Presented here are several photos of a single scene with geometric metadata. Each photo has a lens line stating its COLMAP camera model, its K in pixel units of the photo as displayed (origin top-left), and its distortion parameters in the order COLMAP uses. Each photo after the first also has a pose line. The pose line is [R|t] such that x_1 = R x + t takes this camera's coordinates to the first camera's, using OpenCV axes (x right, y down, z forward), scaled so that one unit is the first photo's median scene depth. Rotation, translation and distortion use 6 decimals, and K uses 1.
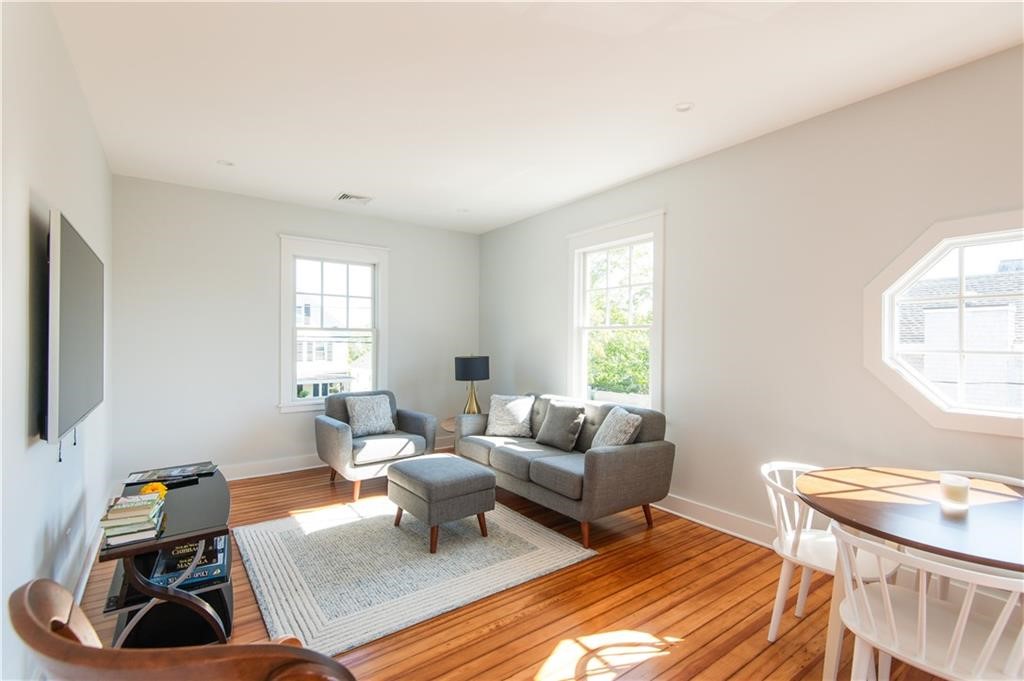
lens RADIAL K [[463.3, 0, 508.5], [0, 463.3, 341.0], [0, 0, 1]] dist [0.000988, 0.000338]
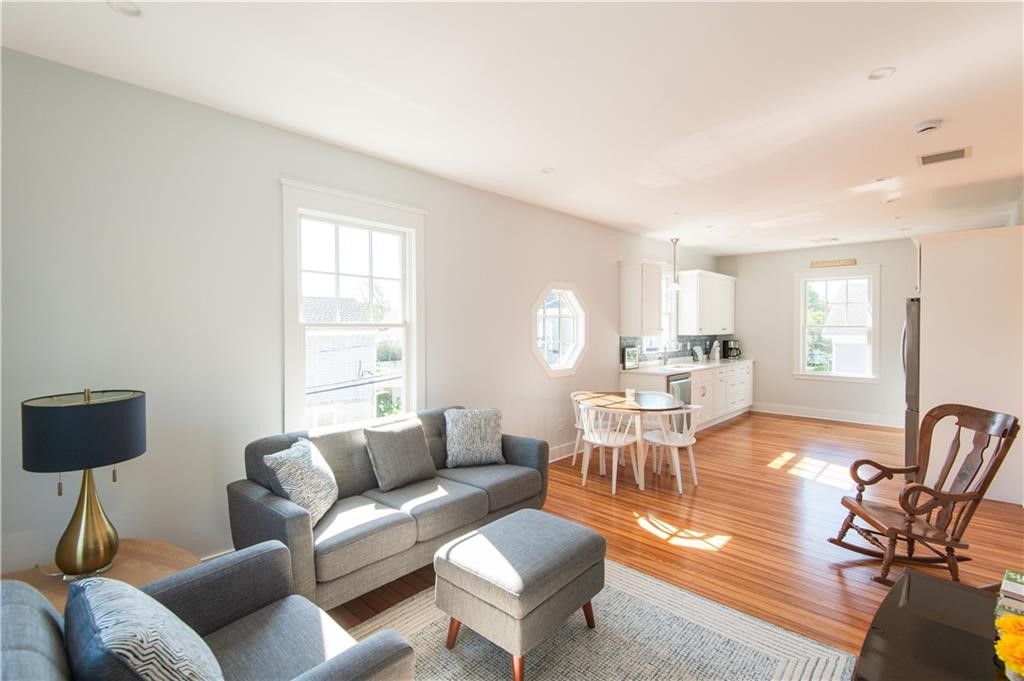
lens RADIAL K [[463.3, 0, 508.5], [0, 463.3, 341.0], [0, 0, 1]] dist [0.000988, 0.000338]
pose [[-0.185961, -0.042193, 0.981651, -0.957493], [0.003899, 0.999038, 0.043679, -0.060793], [-0.982549, 0.011950, -0.185618, 1.394979]]
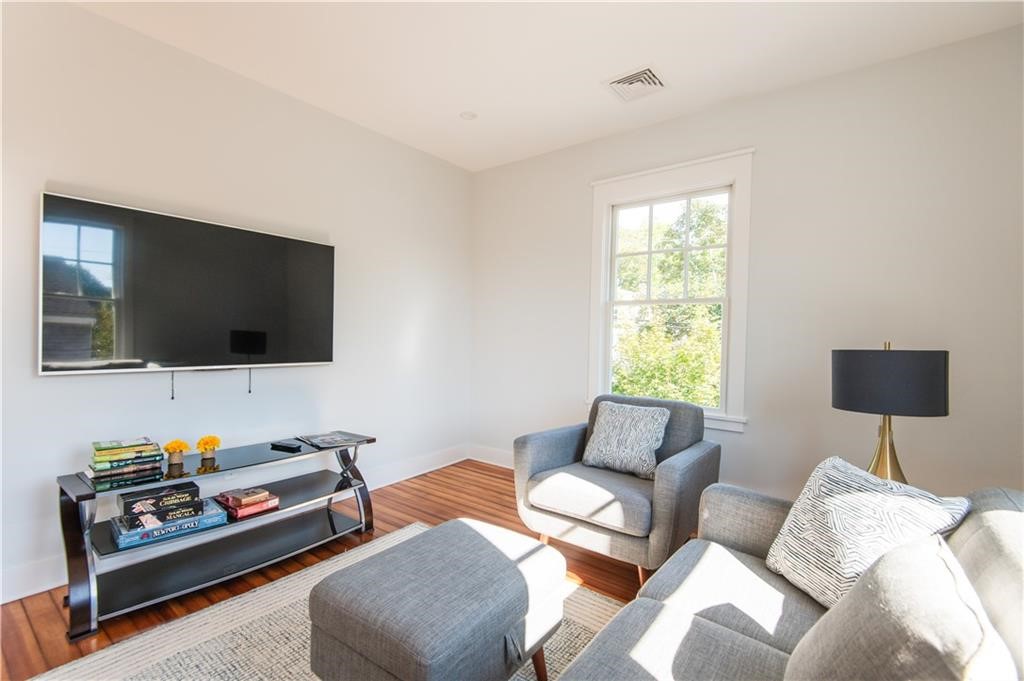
lens RADIAL K [[463.3, 0, 508.5], [0, 463.3, 341.0], [0, 0, 1]] dist [0.000988, 0.000338]
pose [[0.275038, 0.012036, -0.961358, 0.376885], [-0.022425, 0.999730, 0.006101, 0.059267], [0.961172, 0.019880, 0.275233, 1.140171]]
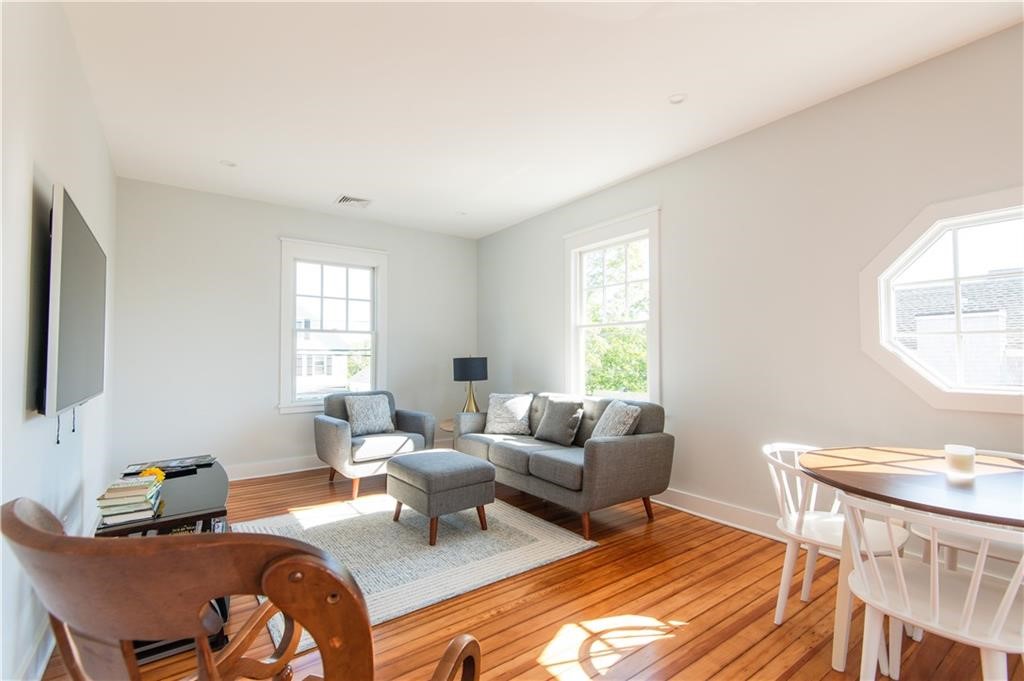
lens RADIAL K [[457.1, 0, 505.1], [0, 457.1, 341.6], [0, 0, 1]] dist [0.001717, -0.000257]
pose [[0.999969, -0.007817, -0.000814, -0.003946], [0.007787, 0.999452, -0.032167, 0.059811], [0.001065, 0.032160, 0.999482, 0.009547]]
